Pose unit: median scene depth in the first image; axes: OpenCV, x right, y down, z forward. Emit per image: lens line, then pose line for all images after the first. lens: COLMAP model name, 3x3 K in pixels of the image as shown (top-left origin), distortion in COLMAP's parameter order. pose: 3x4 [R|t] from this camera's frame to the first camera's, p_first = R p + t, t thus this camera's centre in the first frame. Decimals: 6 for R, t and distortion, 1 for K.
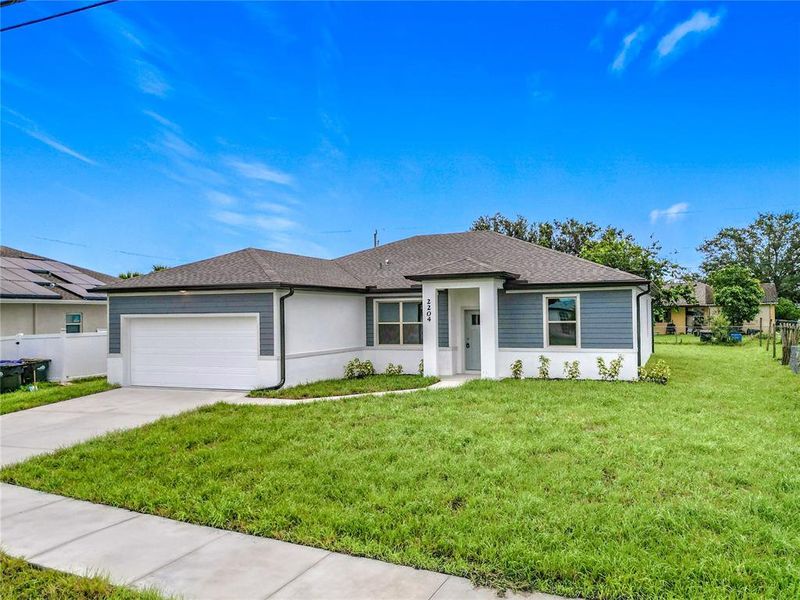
lens RADIAL K [[644.2, 0, 400.0], [0, 644.2, 300.0], [0, 0, 1]] dist [-0.001000, 0.069404]
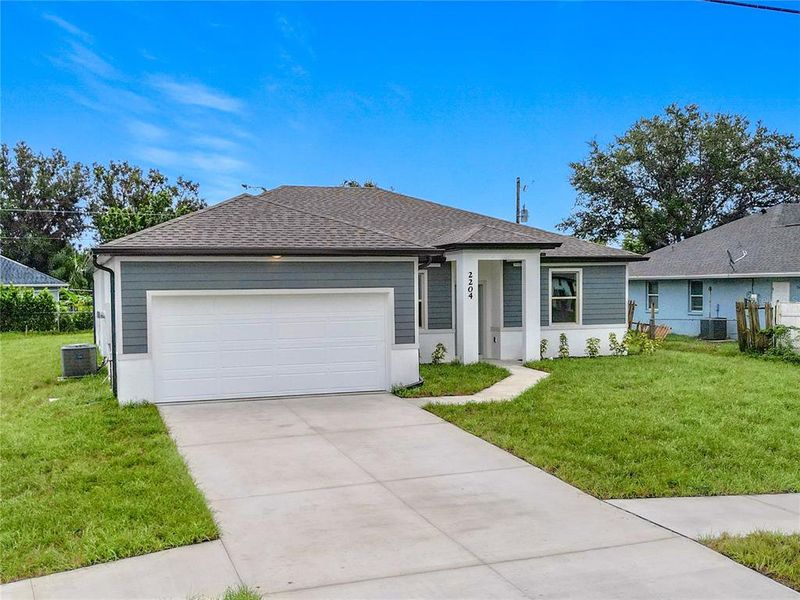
lens RADIAL K [[861.5, 0, 400.0], [0, 861.5, 300.0], [0, 0, 1]] dist [0.019140, 0.012334]
pose [[0.750273, -0.008938, 0.661067, -0.797357], [-0.010418, 0.999625, 0.025339, 0.007775], [-0.661046, -0.025899, 0.749898, 0.216423]]
